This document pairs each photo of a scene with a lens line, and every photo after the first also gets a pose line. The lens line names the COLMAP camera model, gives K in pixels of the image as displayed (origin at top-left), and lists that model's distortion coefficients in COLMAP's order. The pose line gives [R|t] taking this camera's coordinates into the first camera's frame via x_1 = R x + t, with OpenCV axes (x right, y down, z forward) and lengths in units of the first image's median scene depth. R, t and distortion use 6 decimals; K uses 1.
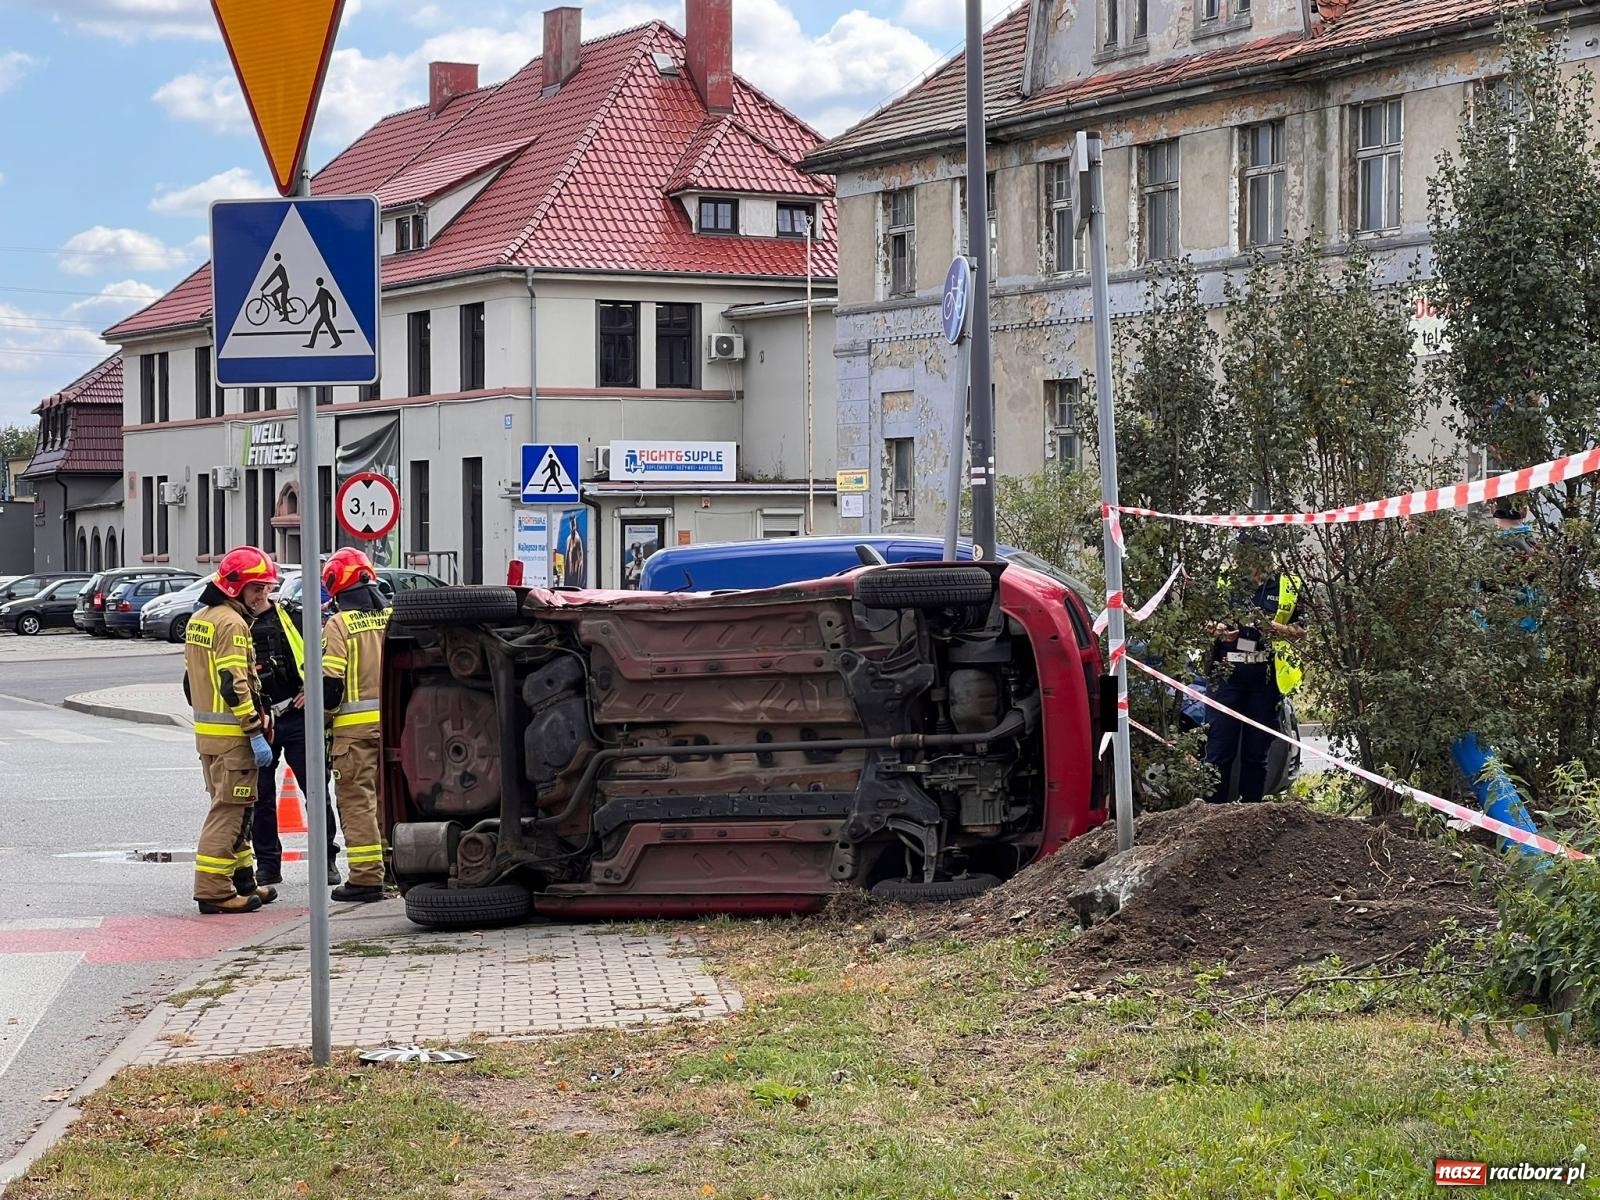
lens RADIAL K [[3874.5, 0, 788.2], [0, 3874.5, 594.9], [0, 0, 1]] dist [0.165307, 0.000000]
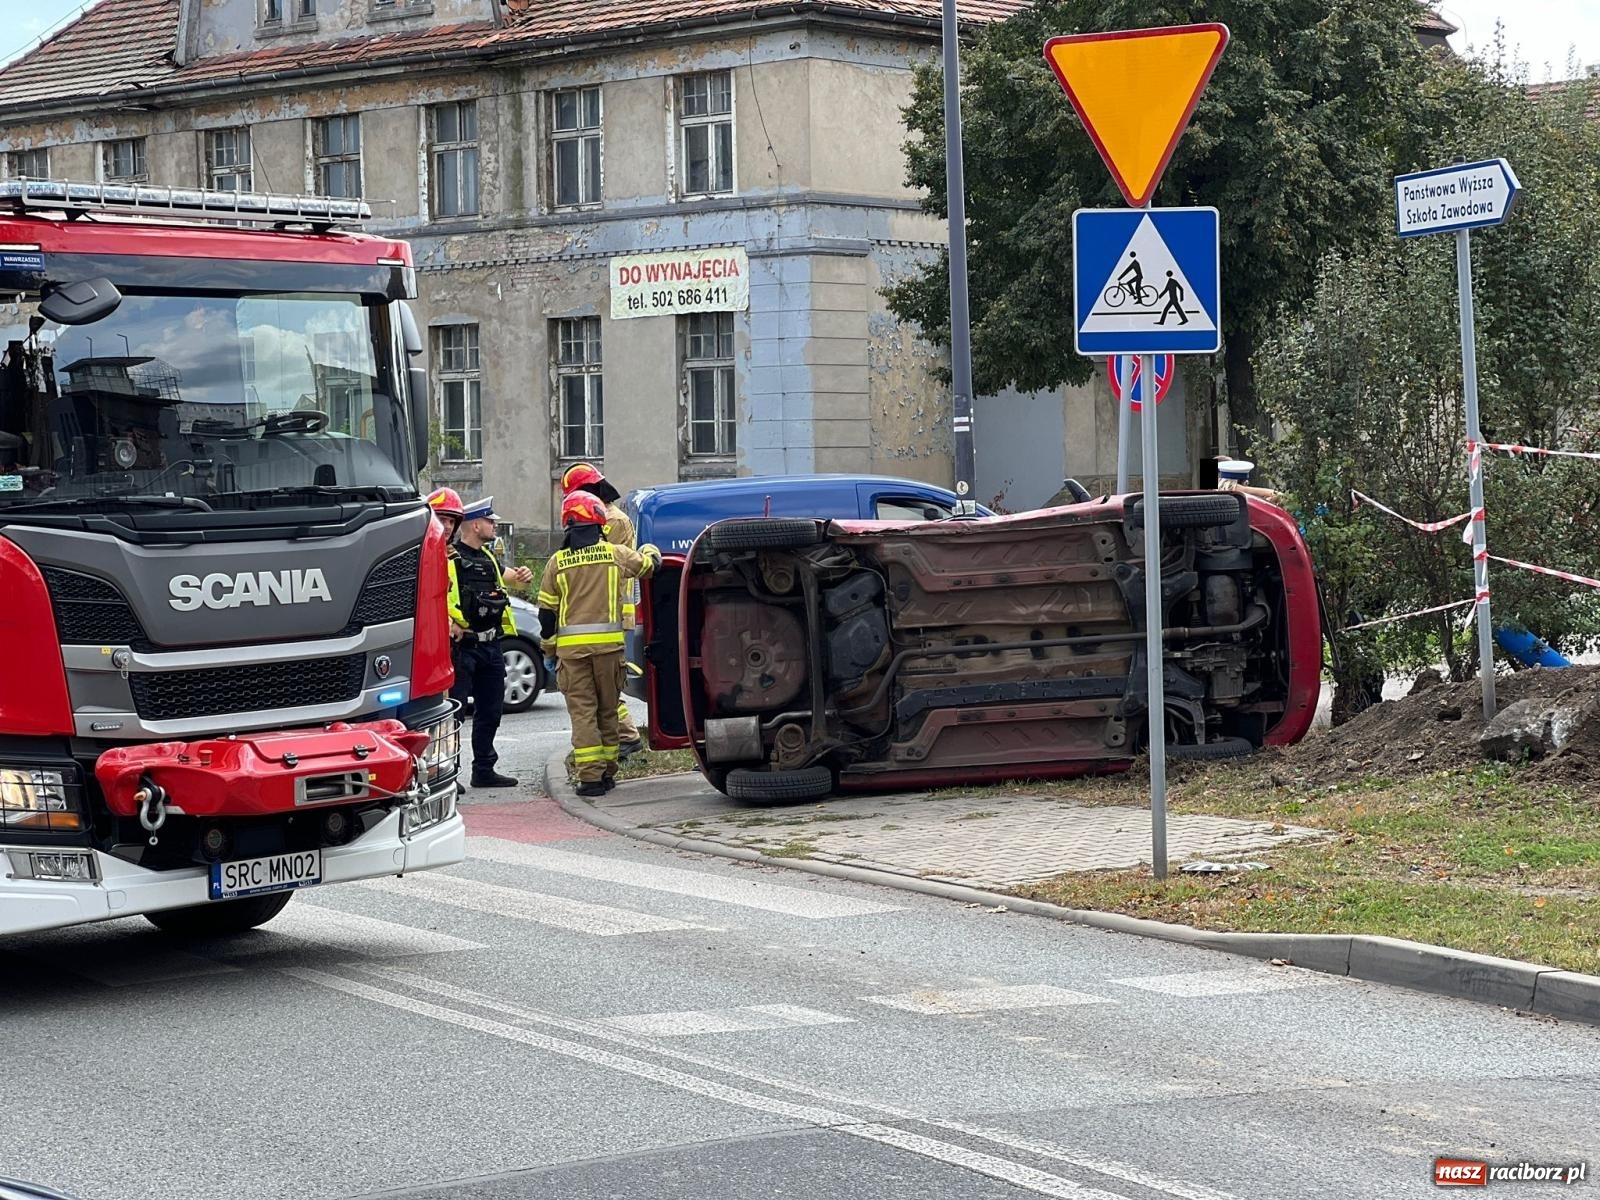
lens RADIAL K [[3874.5, 0, 855.1], [0, 3874.5, 565.9], [0, 0, 1]] dist [0.165307, 0.000000]
pose [[0.919817, -0.022734, 0.391689, -0.540483], [0.021155, 0.999741, 0.008346, 0.003020], [-0.391777, 0.000609, 0.920060, -0.113427]]
